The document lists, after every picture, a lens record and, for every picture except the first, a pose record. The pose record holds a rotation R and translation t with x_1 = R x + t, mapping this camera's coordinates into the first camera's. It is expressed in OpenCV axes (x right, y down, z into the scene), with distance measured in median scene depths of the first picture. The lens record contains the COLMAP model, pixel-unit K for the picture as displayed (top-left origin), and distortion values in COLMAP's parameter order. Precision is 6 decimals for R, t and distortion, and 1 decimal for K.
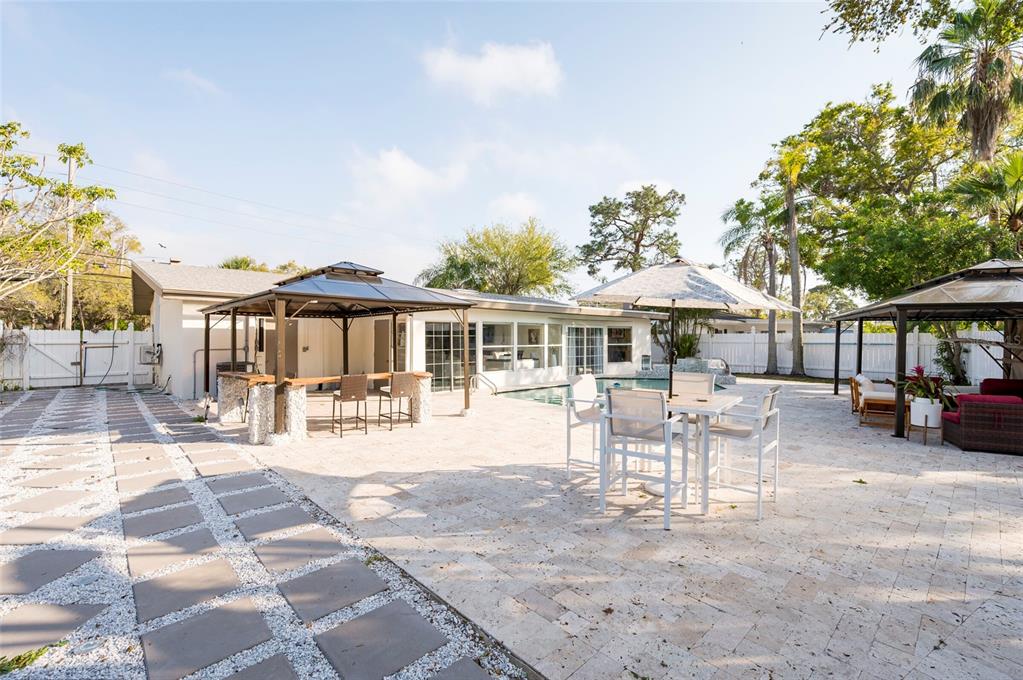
lens RADIAL K [[450.5, 0, 515.1], [0, 450.5, 339.1], [0, 0, 1]] dist [-0.000554, -0.000213]
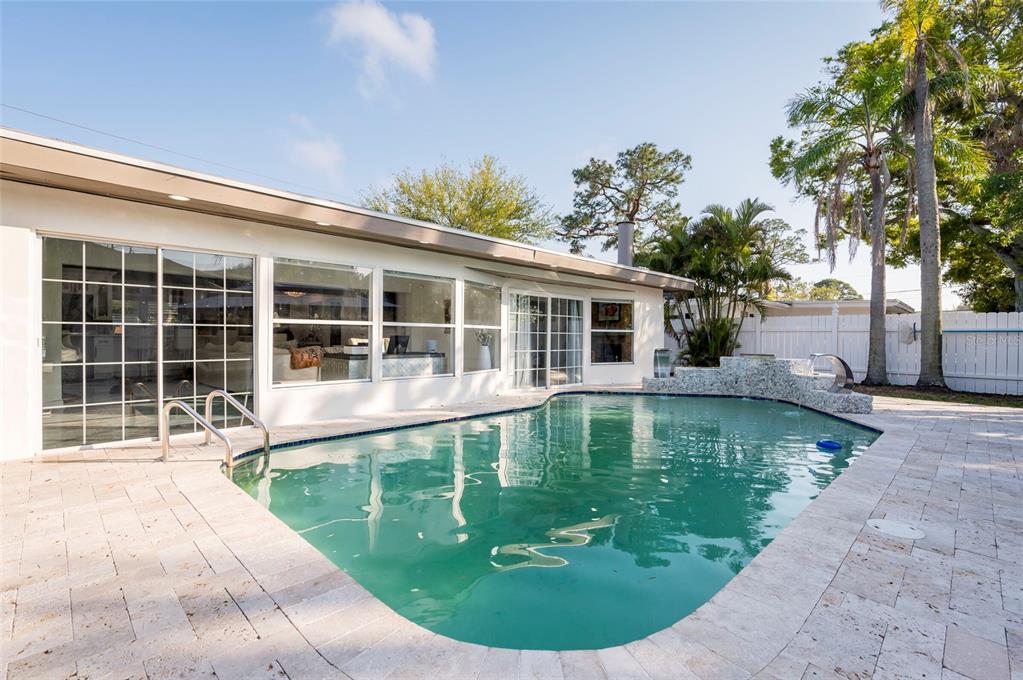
lens RADIAL K [[464.6, 0, 511.5], [0, 464.6, 340.0], [0, 0, 1]] dist [-0.002285, -0.000753]
pose [[0.999655, 0.008400, 0.024891, 0.091373], [-0.008530, 0.999951, 0.005090, 0.021391], [-0.024847, -0.005300, 0.999677, 0.419766]]
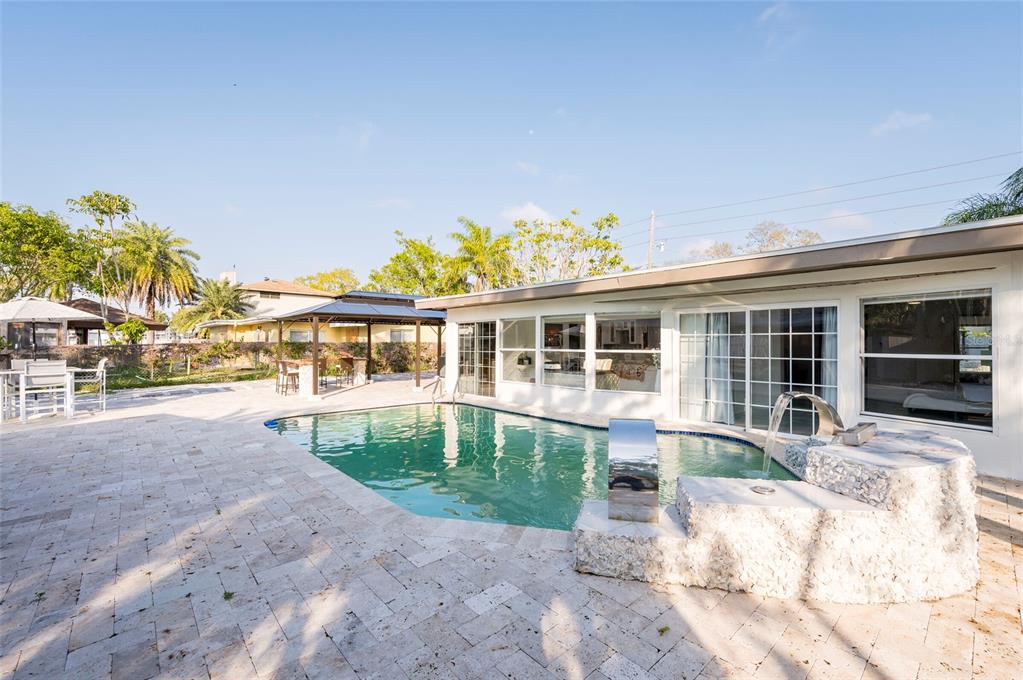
lens RADIAL K [[444.2, 0, 511.5], [0, 444.2, 340.0], [0, 0, 1]] dist [-0.000034, -0.000053]
pose [[-0.045530, -0.037172, -0.998271, 0.526481], [-0.035306, 0.998743, -0.035580, 0.020130], [0.998339, 0.033625, -0.046785, 0.762244]]
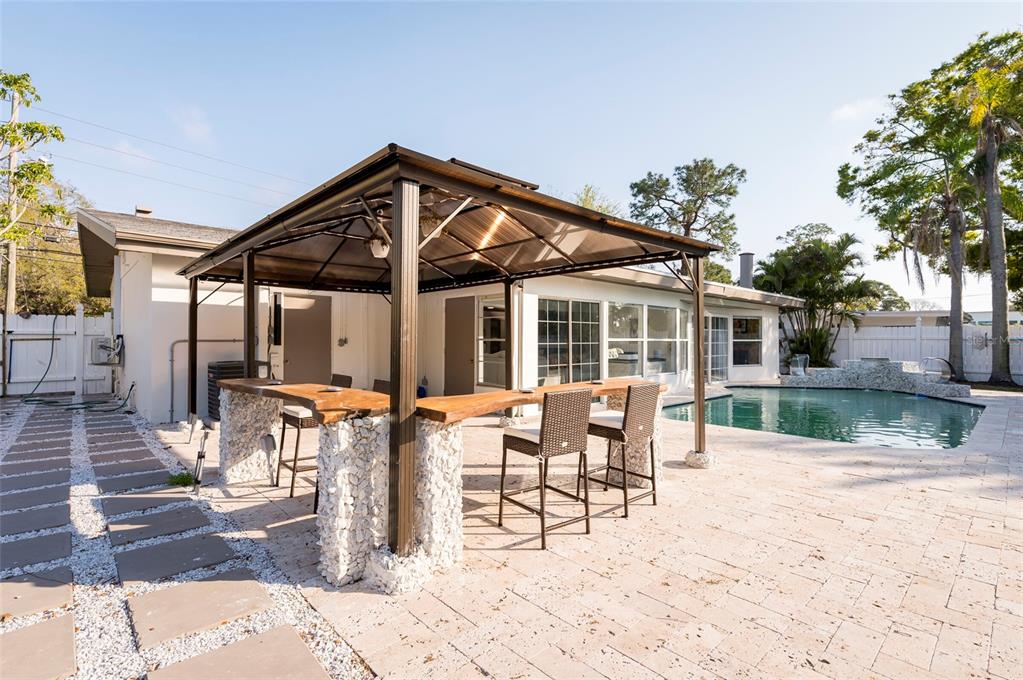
lens RADIAL K [[481.3, 0, 511.1], [0, 481.3, 341.2], [0, 0, 1]] dist [-0.002261, 0.000240]
pose [[0.999989, 0.002869, -0.003710, -0.151112], [-0.002867, 0.999996, 0.000760, 0.013577], [0.003712, -0.000750, 0.999993, 0.211975]]
